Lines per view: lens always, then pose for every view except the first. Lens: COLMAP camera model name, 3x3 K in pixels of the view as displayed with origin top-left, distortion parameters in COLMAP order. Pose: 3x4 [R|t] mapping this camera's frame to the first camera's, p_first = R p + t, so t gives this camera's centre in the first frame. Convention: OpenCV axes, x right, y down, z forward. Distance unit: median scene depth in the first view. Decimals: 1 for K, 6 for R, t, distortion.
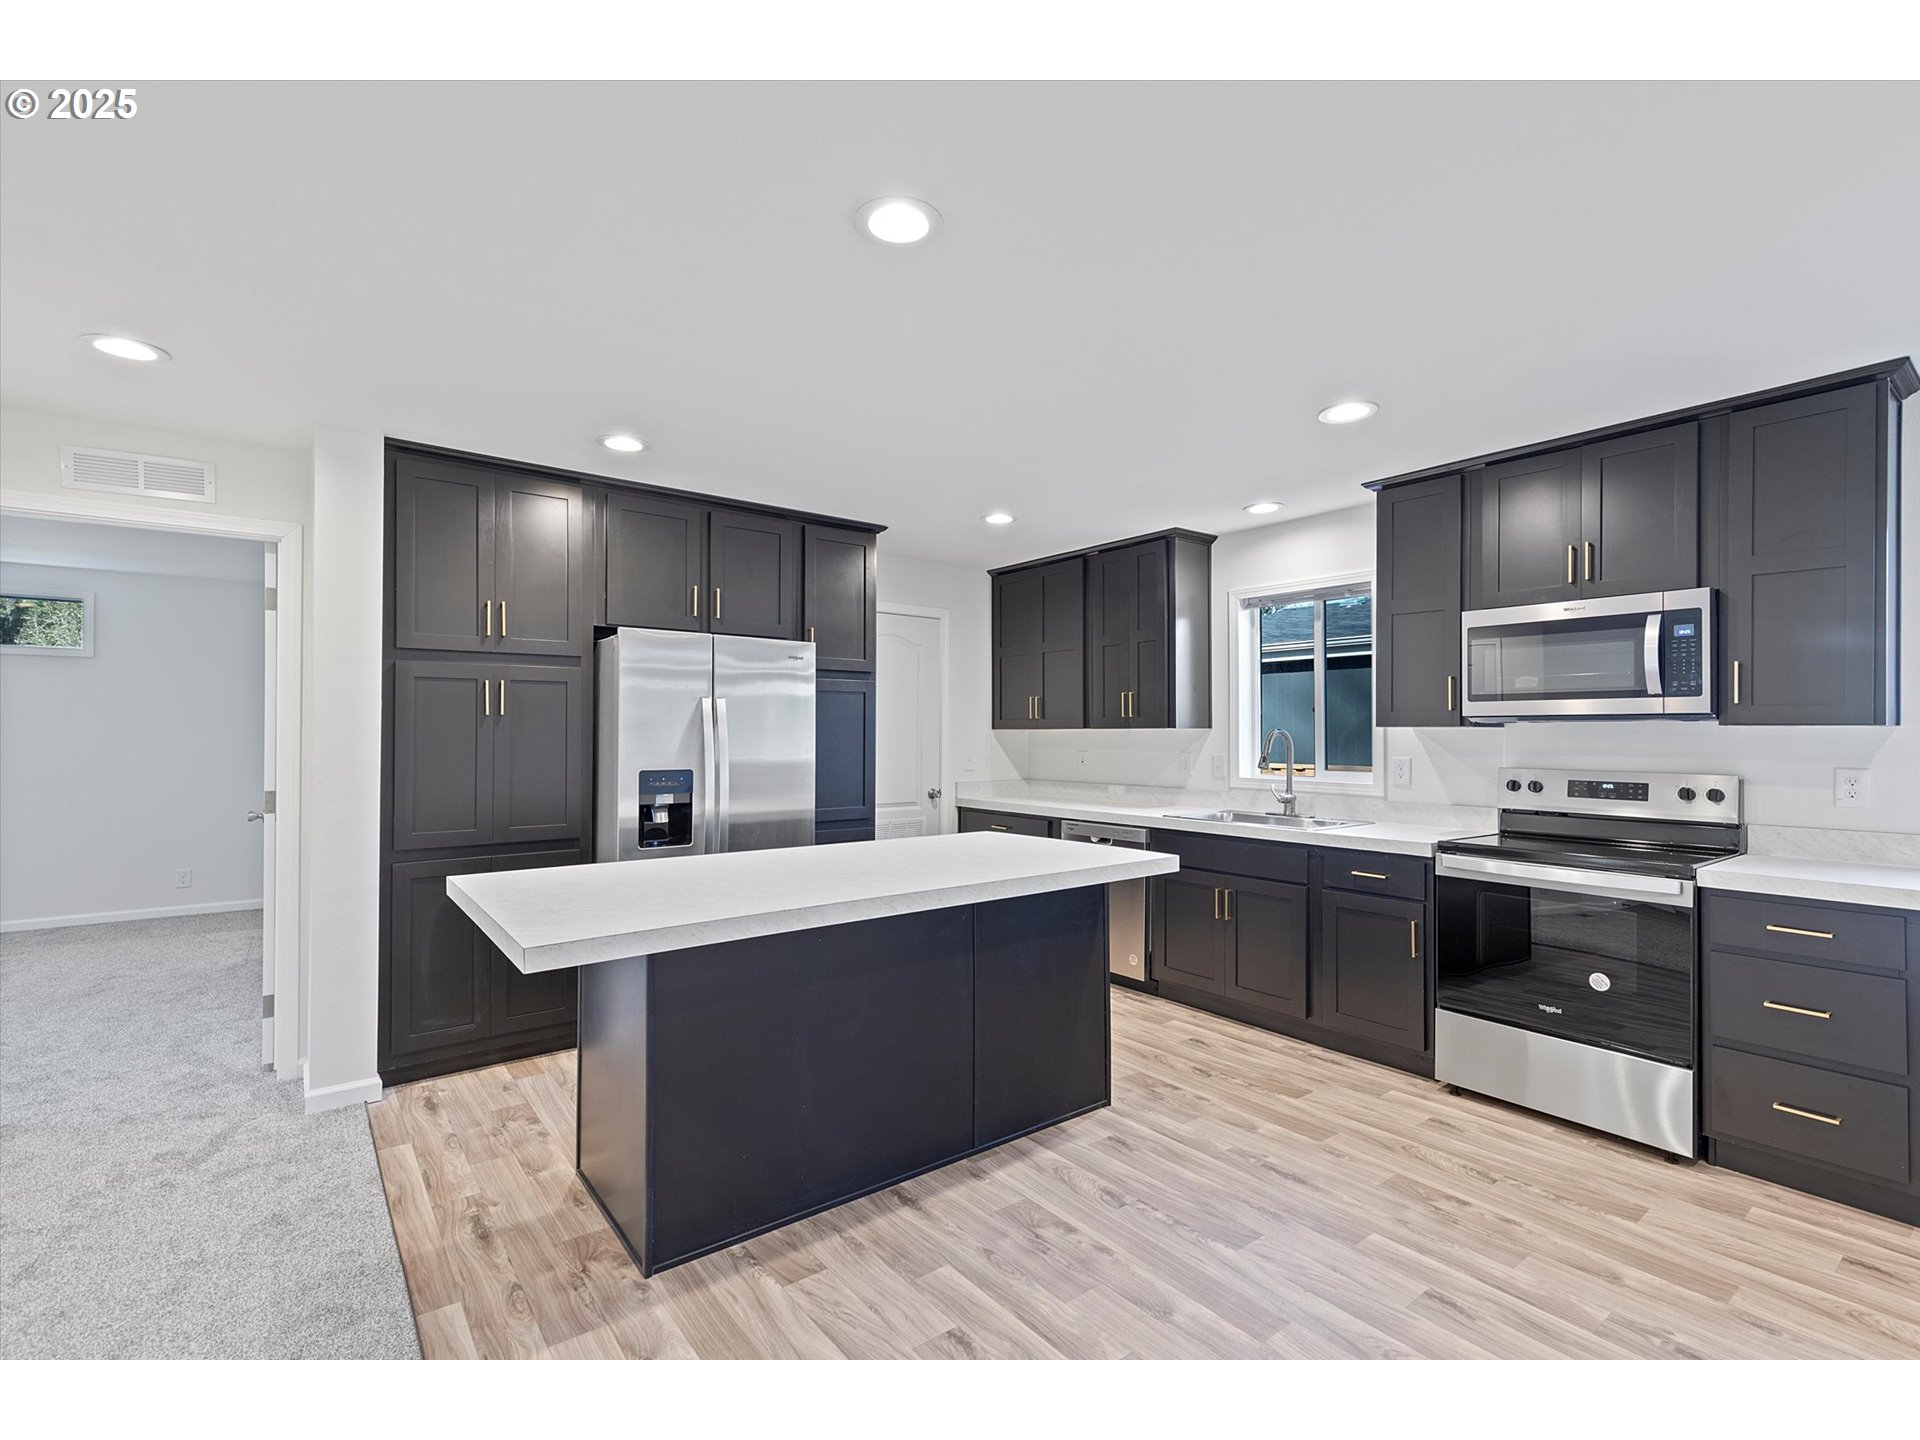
lens RADIAL K [[866.9, 0, 957.3], [0, 866.9, 722.1], [0, 0, 1]] dist [-0.000377, -0.000285]
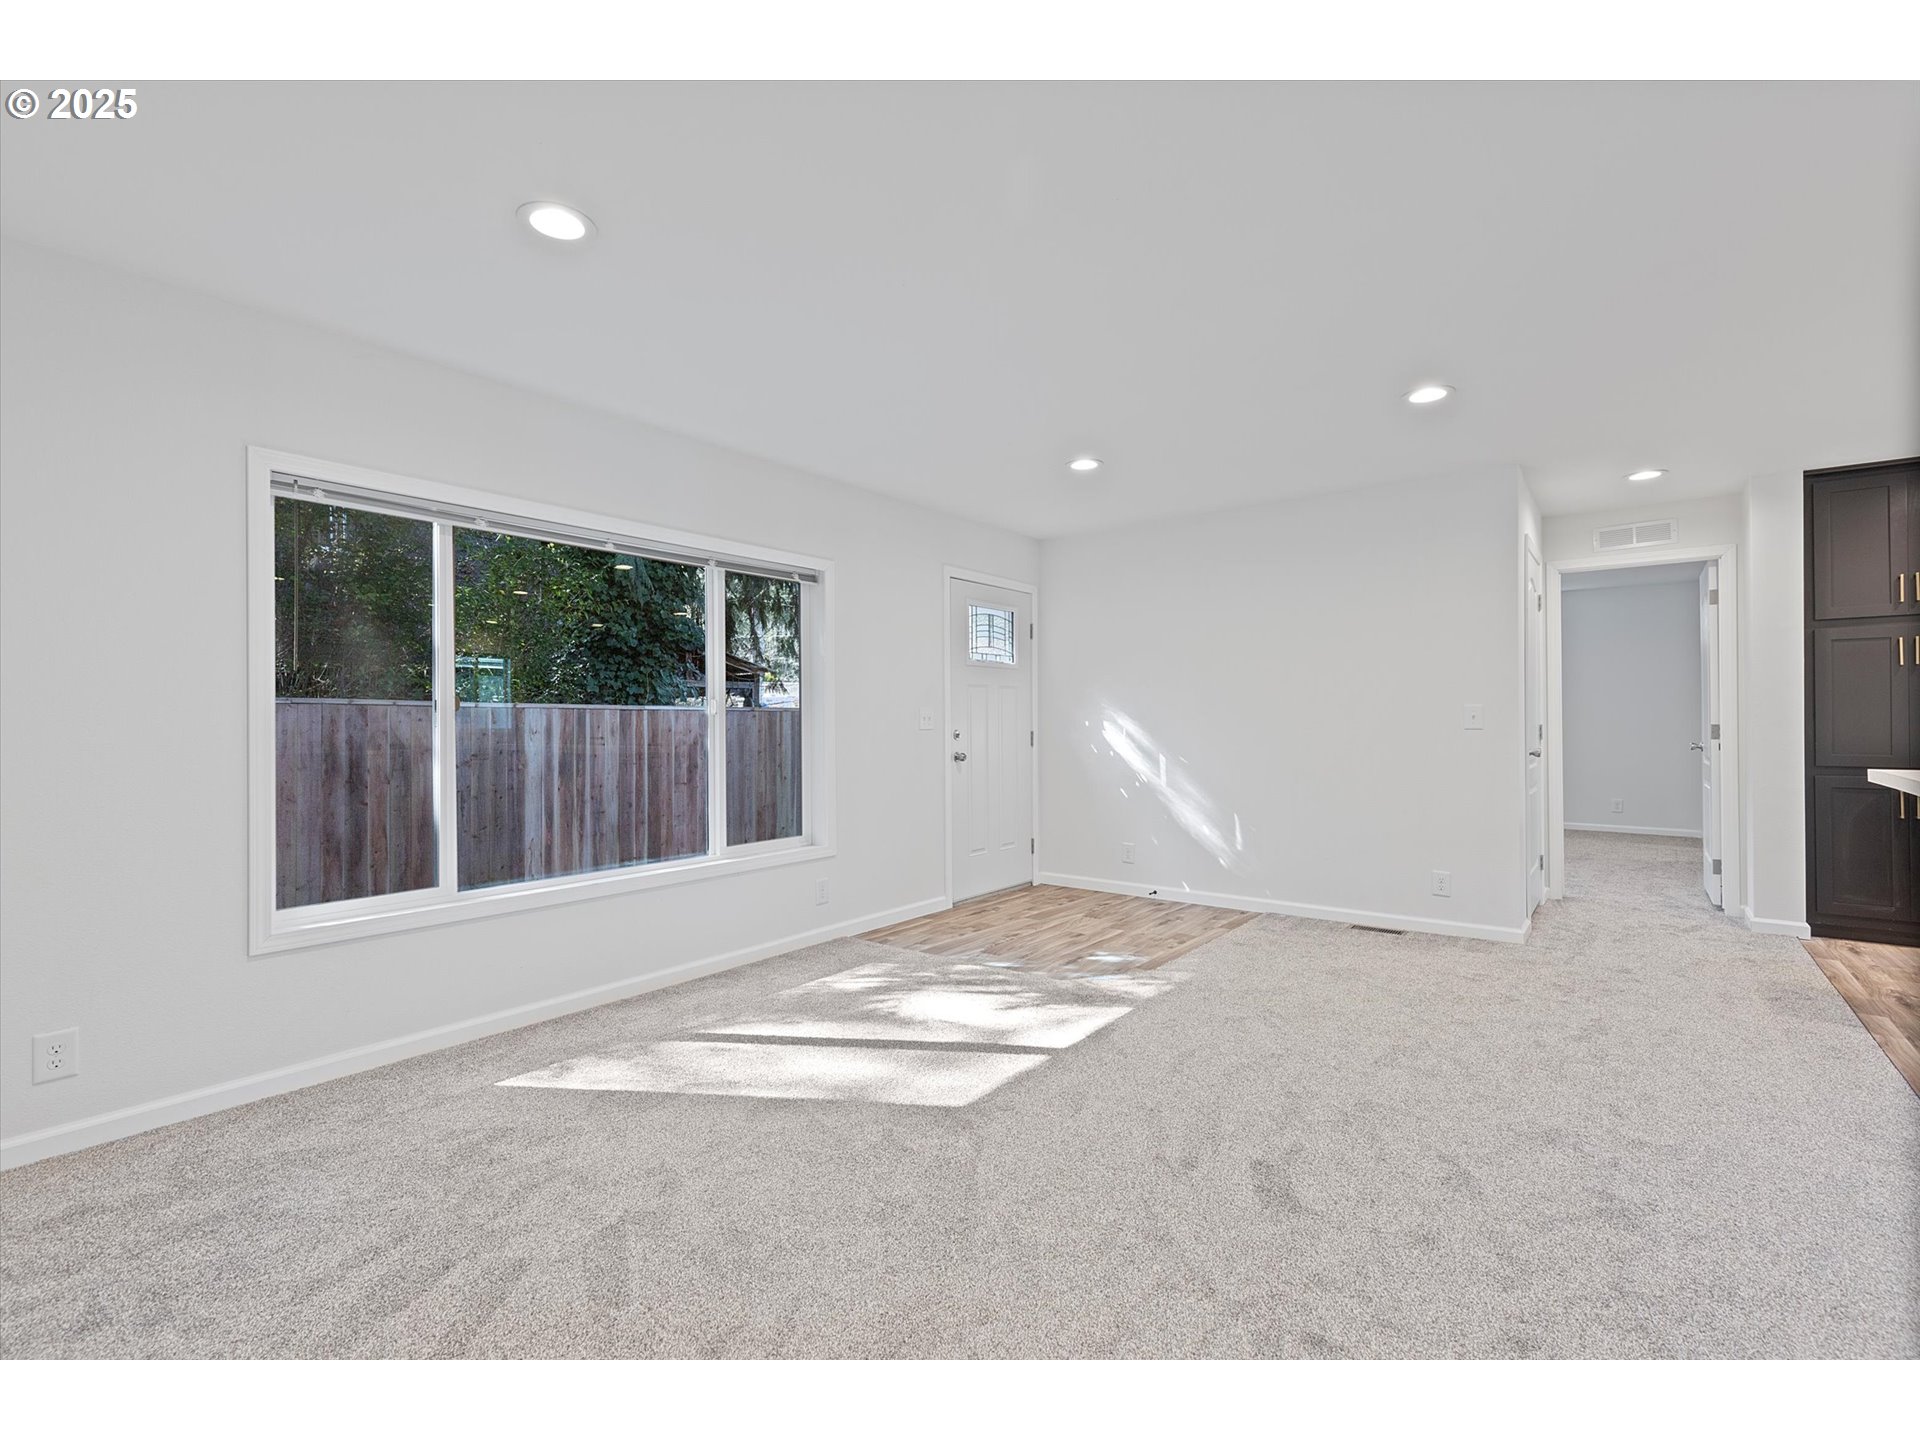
lens RADIAL K [[866.9, 0, 957.3], [0, 866.9, 722.1], [0, 0, 1]] dist [-0.000377, -0.000285]
pose [[0.247019, -0.002646, -0.969007, 0.343790], [0.017868, 0.999839, 0.001825, 0.048536], [0.968846, -0.017765, 0.247027, -0.651977]]
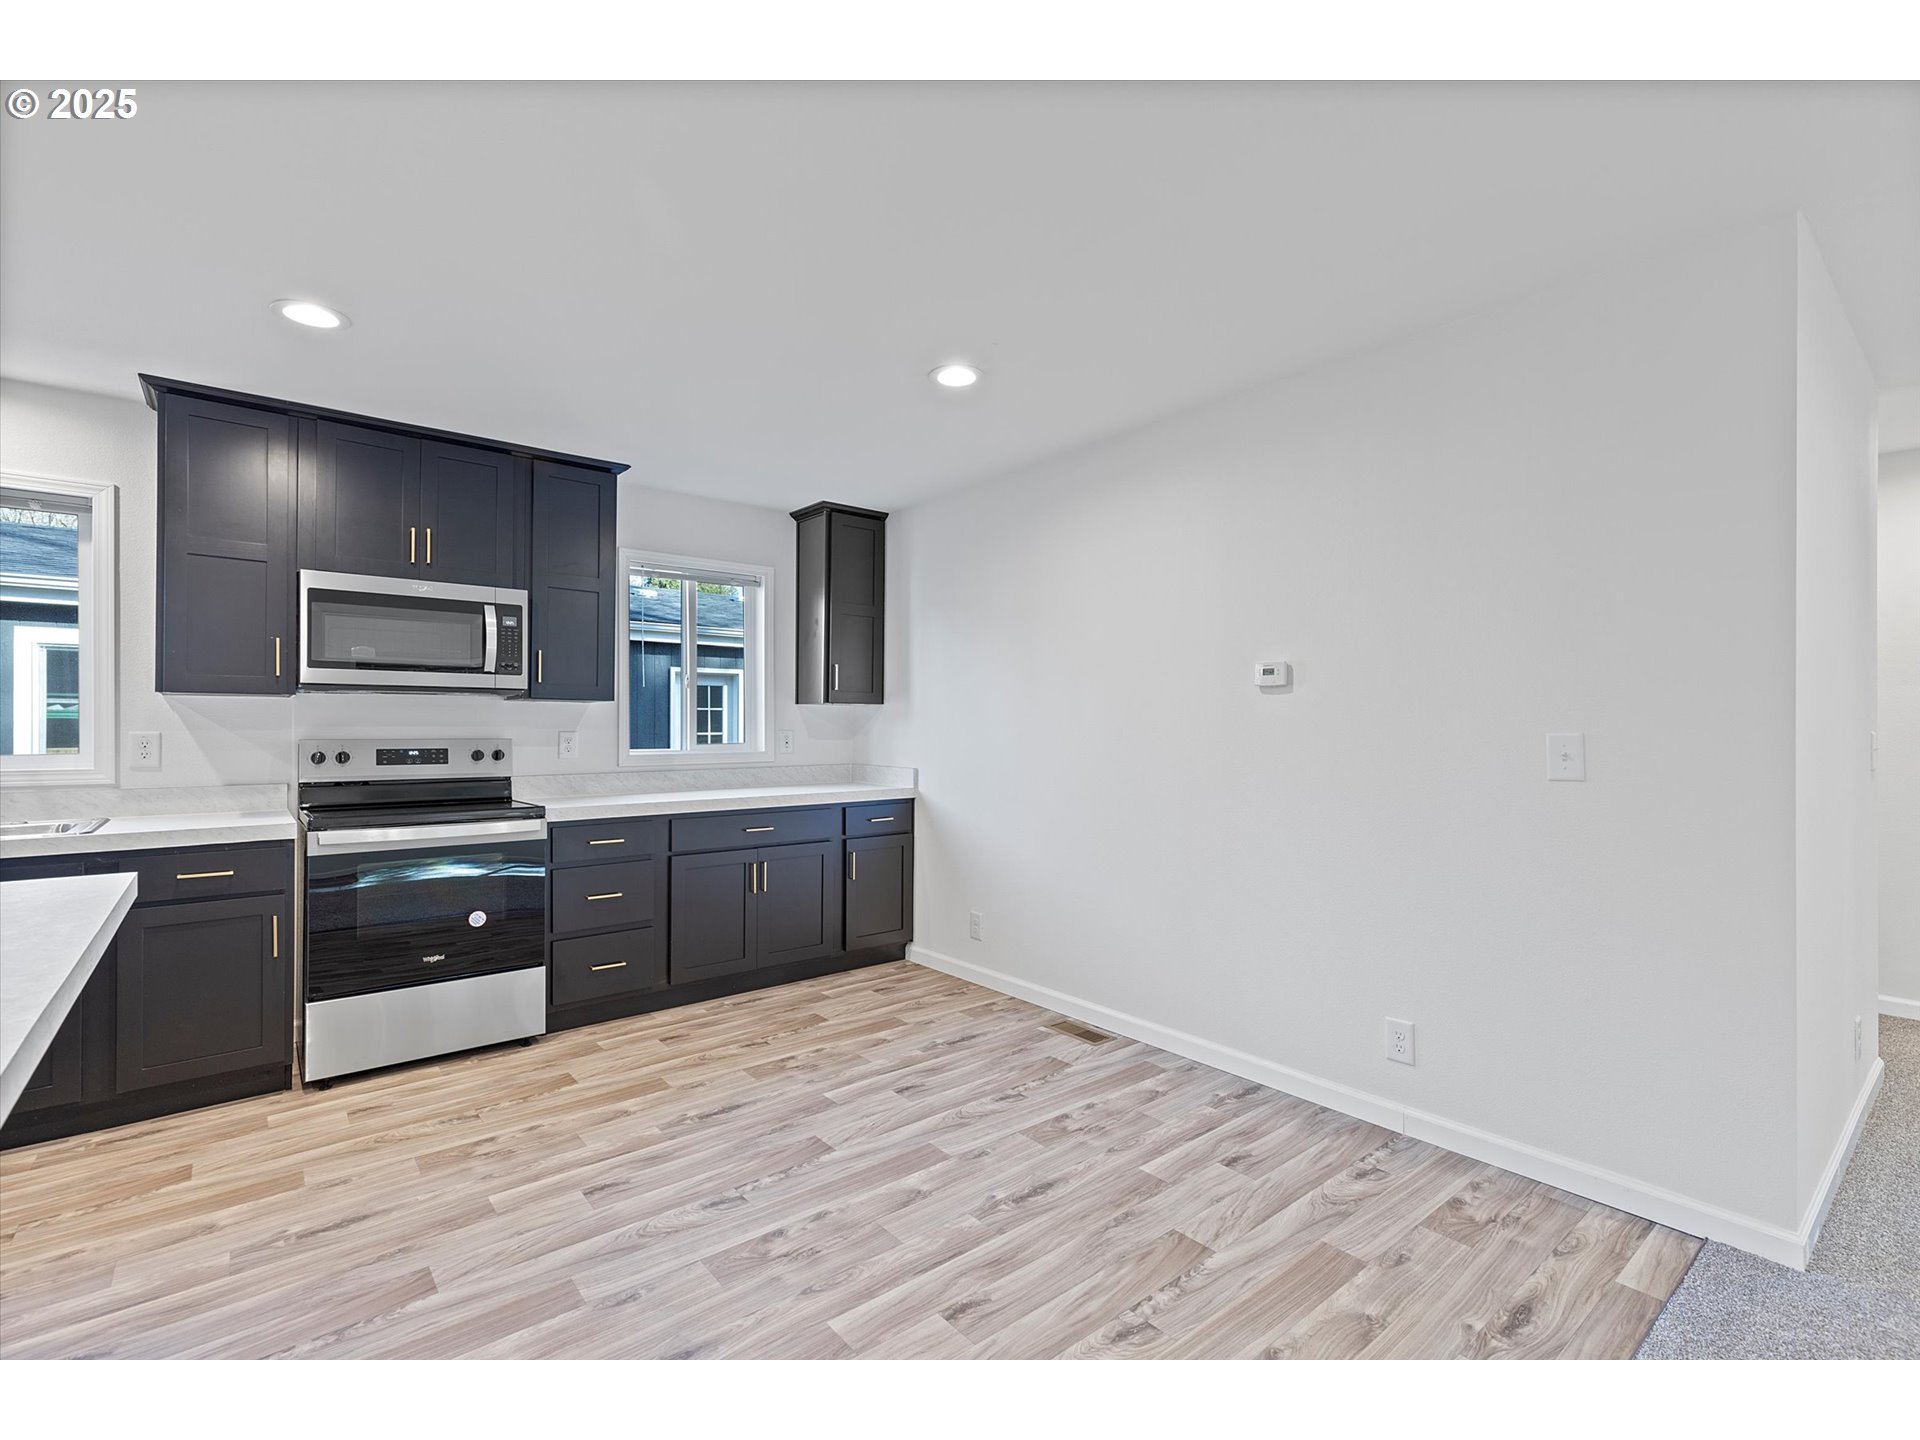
lens RADIAL K [[866.9, 0, 957.3], [0, 866.9, 722.1], [0, 0, 1]] dist [-0.000377, -0.000285]
pose [[-0.035630, 0.002111, 0.999363, -0.363888], [-0.014458, 0.999892, -0.002628, 0.027589], [-0.999260, -0.014543, -0.035595, 0.345770]]
